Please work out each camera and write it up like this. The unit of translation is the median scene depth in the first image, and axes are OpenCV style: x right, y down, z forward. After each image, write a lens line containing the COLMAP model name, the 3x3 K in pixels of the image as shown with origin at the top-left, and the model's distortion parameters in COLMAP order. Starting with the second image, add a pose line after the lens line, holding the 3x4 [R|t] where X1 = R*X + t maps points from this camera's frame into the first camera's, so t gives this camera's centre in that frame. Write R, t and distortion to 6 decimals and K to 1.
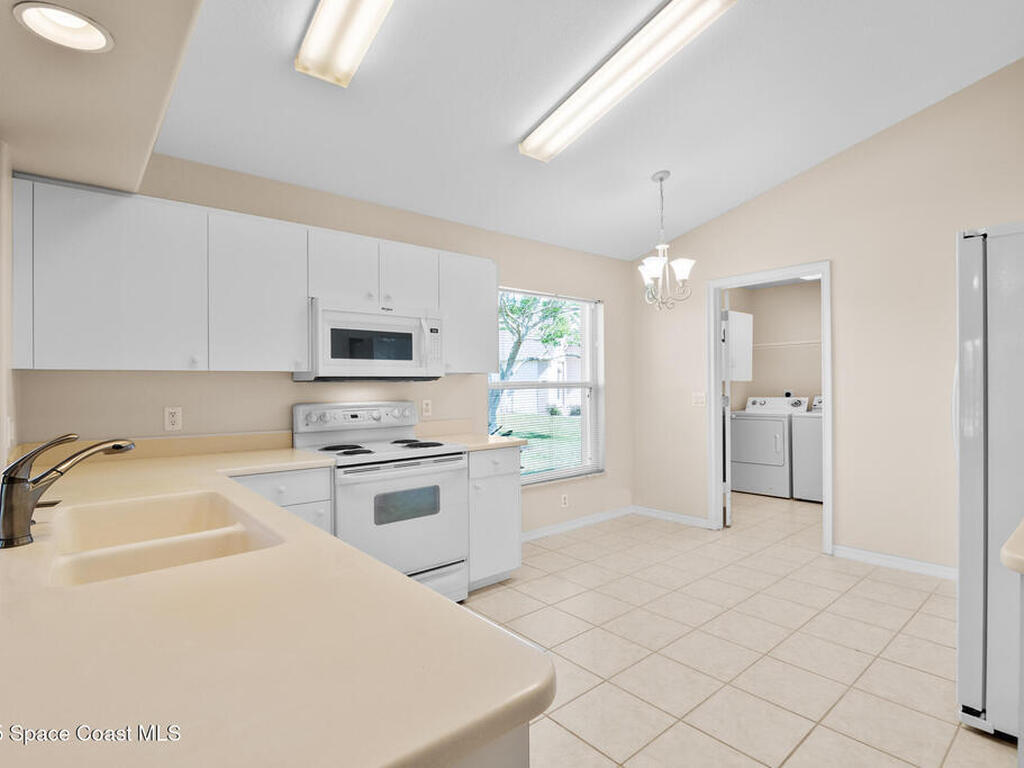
lens RADIAL K [[535.5, 0, 513.8], [0, 535.5, 385.6], [0, 0, 1]] dist [-0.004265, -0.000690]
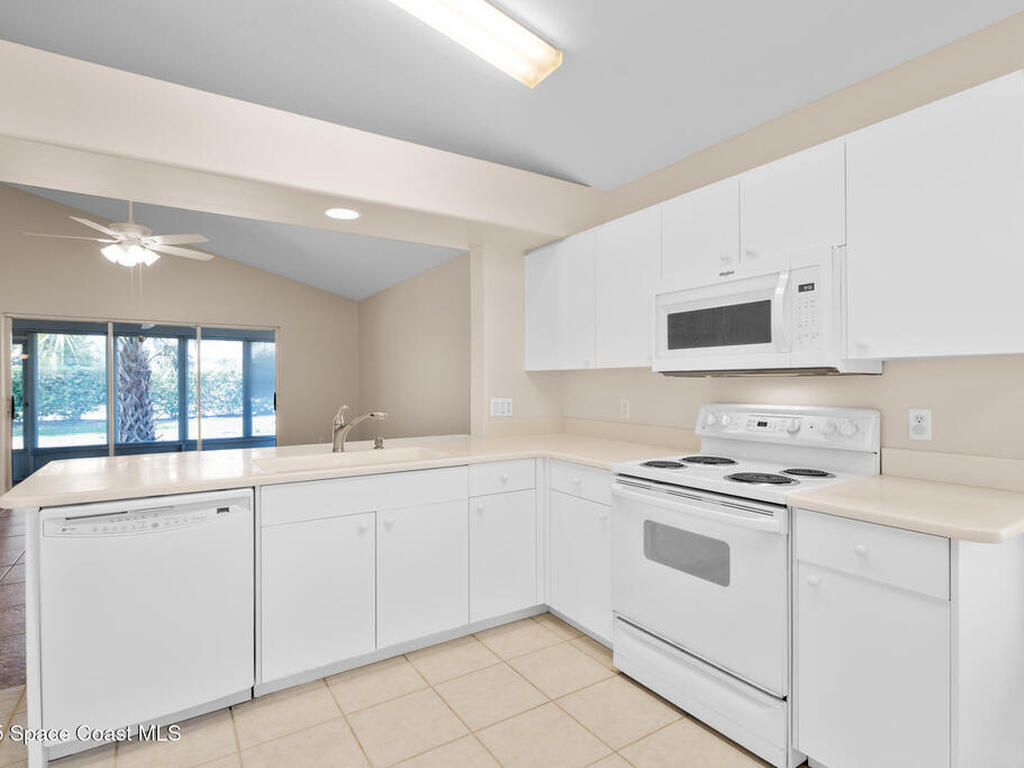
lens RADIAL K [[535.5, 0, 513.0], [0, 535.5, 382.6], [0, 0, 1]] dist [-0.004265, -0.000690]
pose [[-0.127652, 0.010399, -0.991764, 0.479274], [0.001608, 0.999946, 0.010278, -0.007015], [0.991818, -0.000283, -0.127662, 0.783259]]
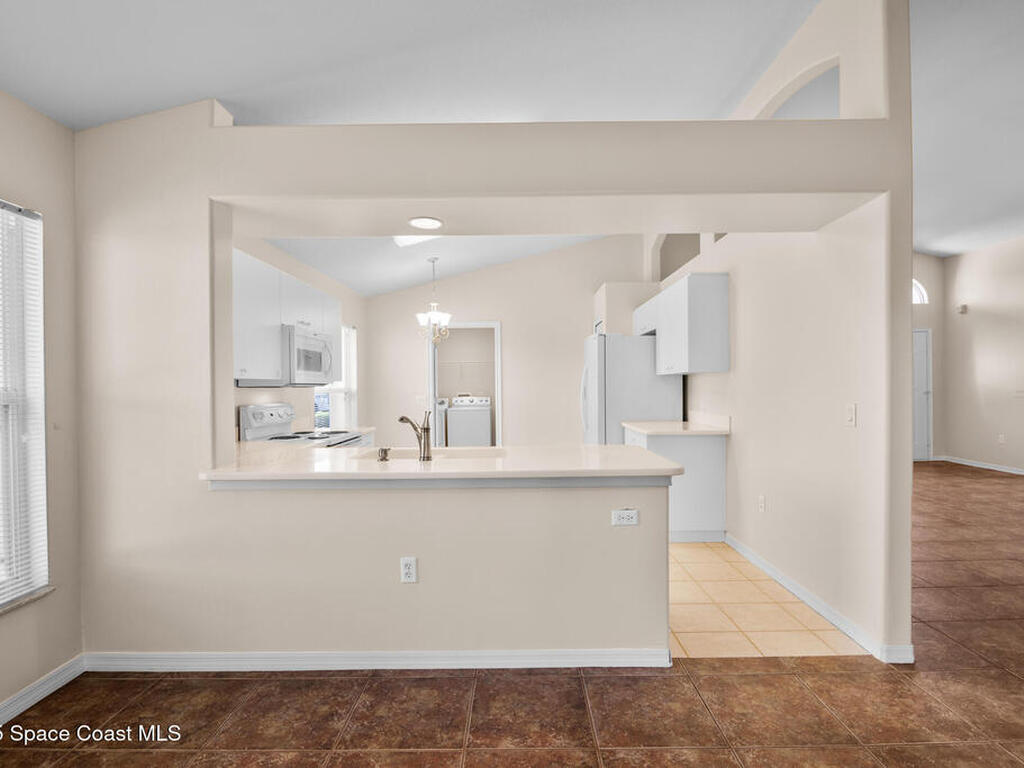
lens RADIAL K [[535.5, 0, 512.5], [0, 535.5, 386.0], [0, 0, 1]] dist [-0.004265, -0.000690]
pose [[0.654406, 0.007354, 0.756108, -0.895958], [-0.000078, 0.999953, -0.009658, 0.001704], [-0.756143, 0.006262, 0.654376, -0.258854]]
